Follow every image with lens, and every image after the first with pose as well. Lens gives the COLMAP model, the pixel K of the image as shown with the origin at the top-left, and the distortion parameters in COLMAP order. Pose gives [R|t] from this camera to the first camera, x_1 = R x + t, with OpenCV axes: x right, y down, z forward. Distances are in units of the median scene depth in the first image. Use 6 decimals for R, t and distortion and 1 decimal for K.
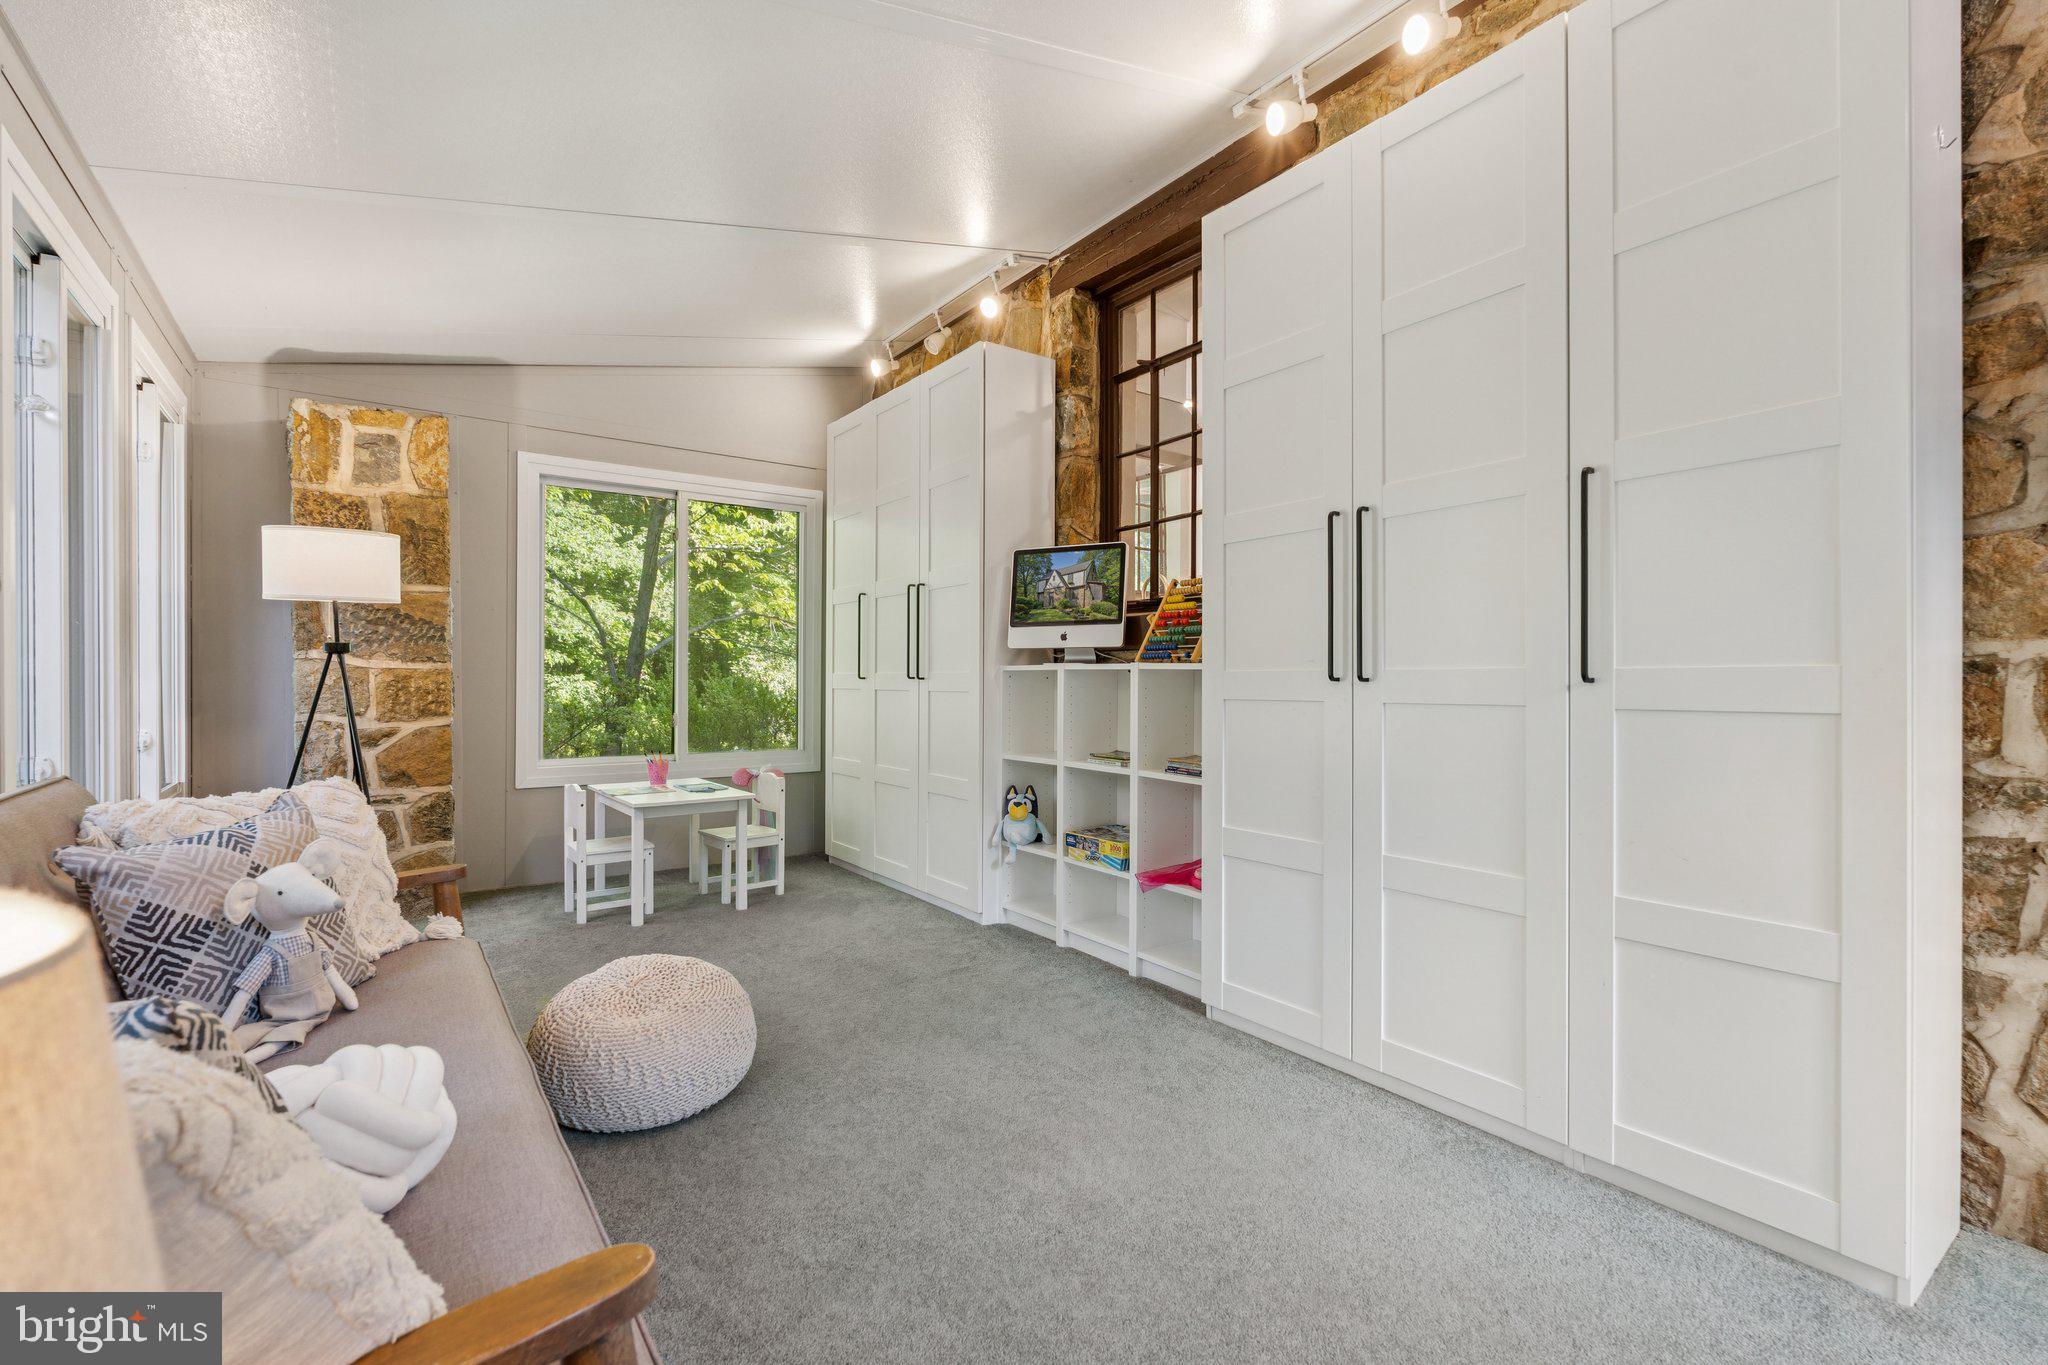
lens RADIAL K [[914.7, 0, 1019.6], [0, 914.7, 678.4], [0, 0, 1]] dist [-0.002346, -0.000245]
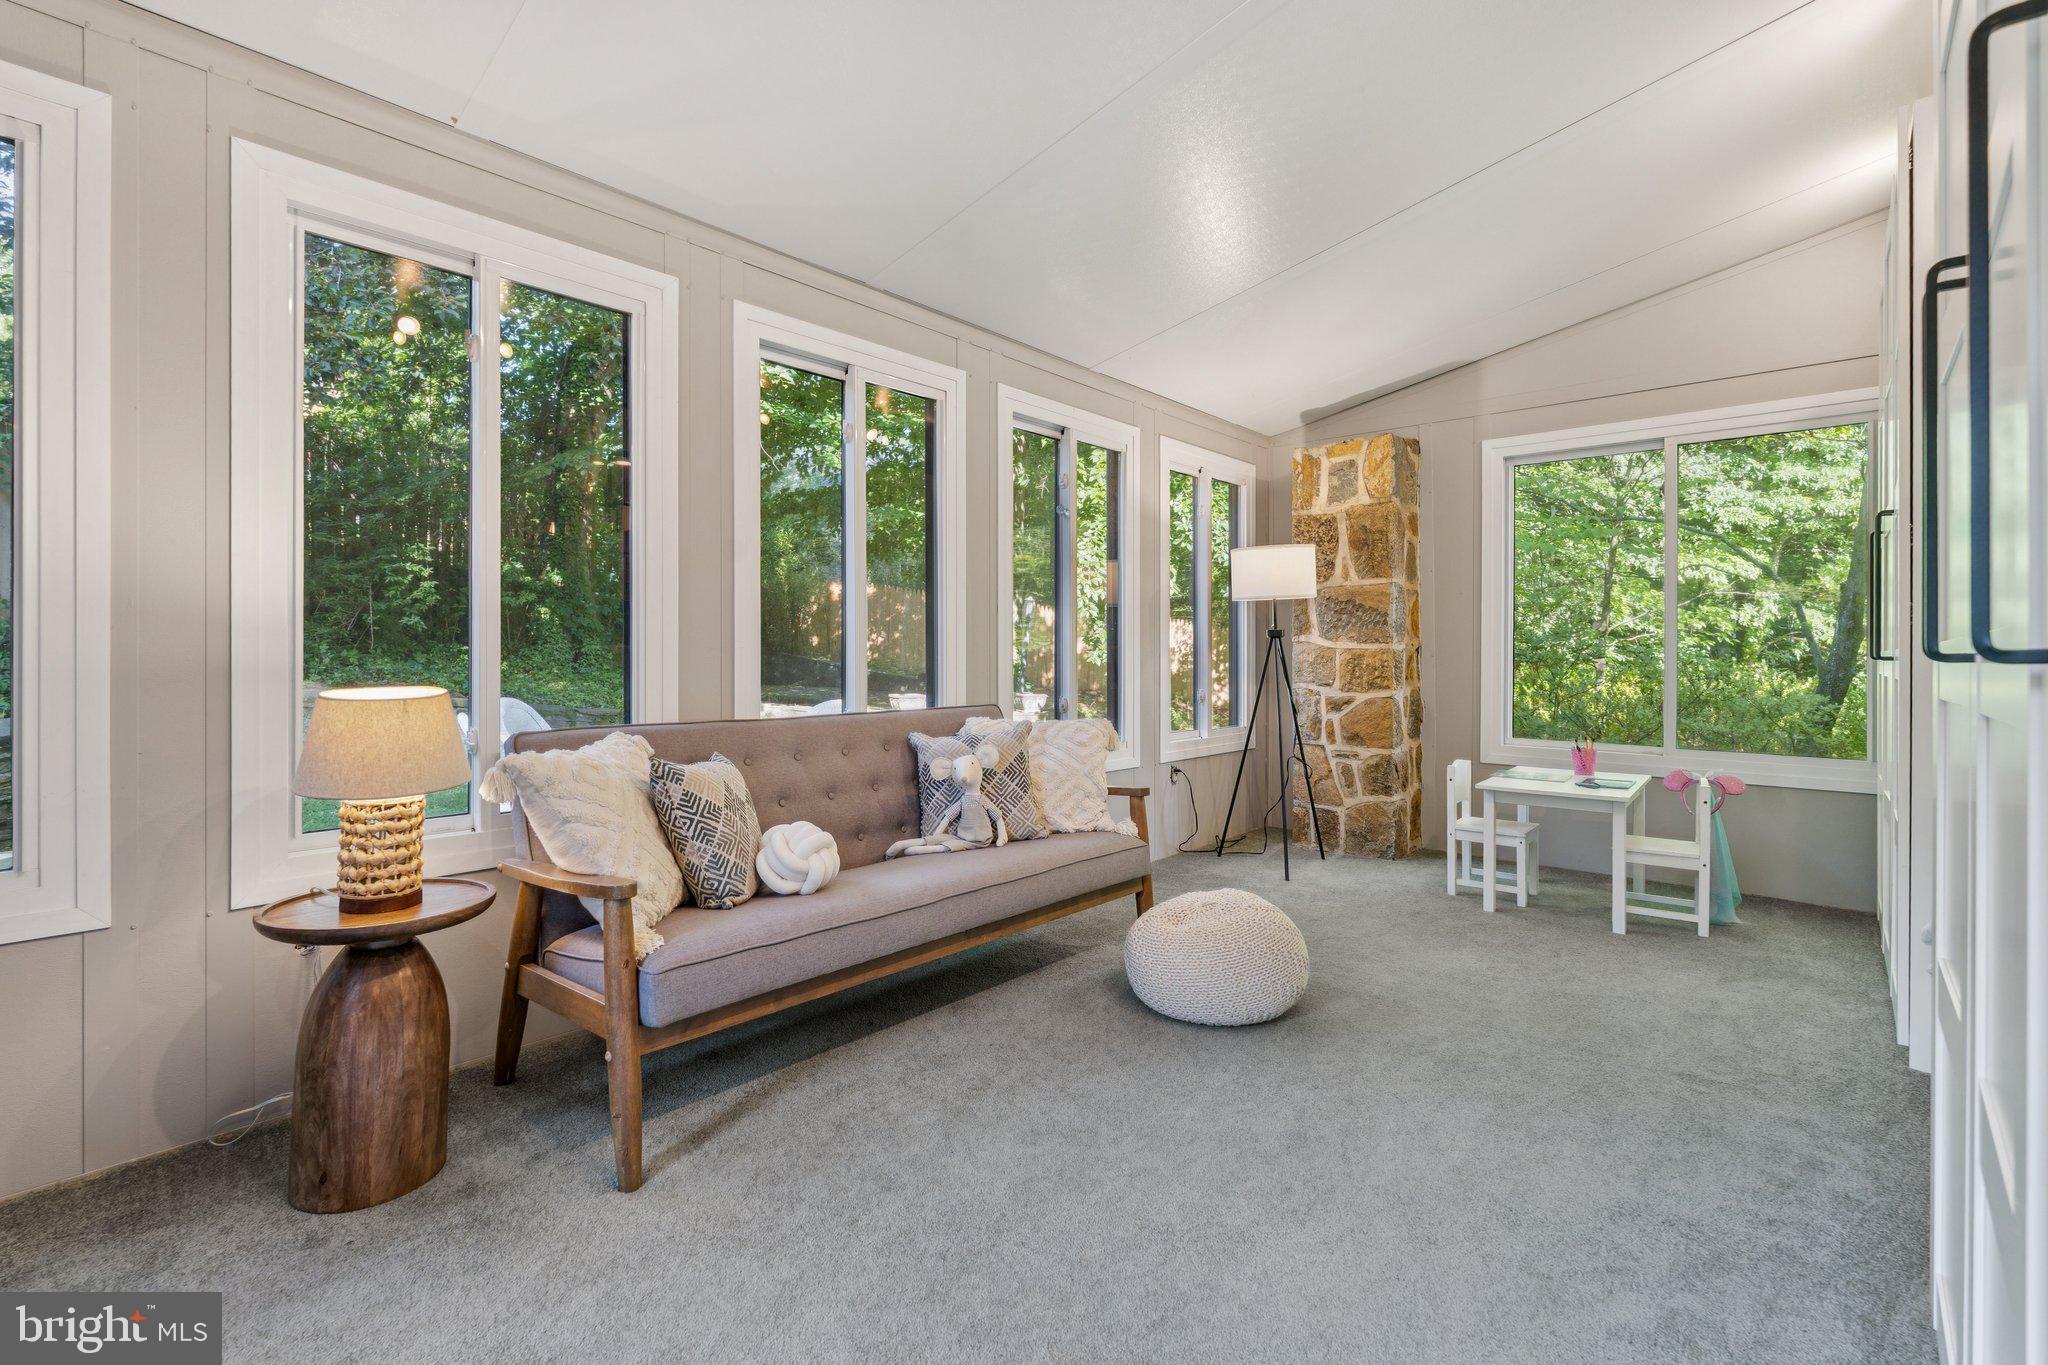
lens RADIAL K [[914.7, 0, 990.4], [0, 914.7, 652.7], [0, 0, 1]] dist [-0.002346, -0.000245]
pose [[0.189114, -0.002262, -0.981953, 0.429952], [-0.006628, 0.999972, -0.003580, 0.002081], [0.981933, 0.007186, 0.189094, 0.287336]]
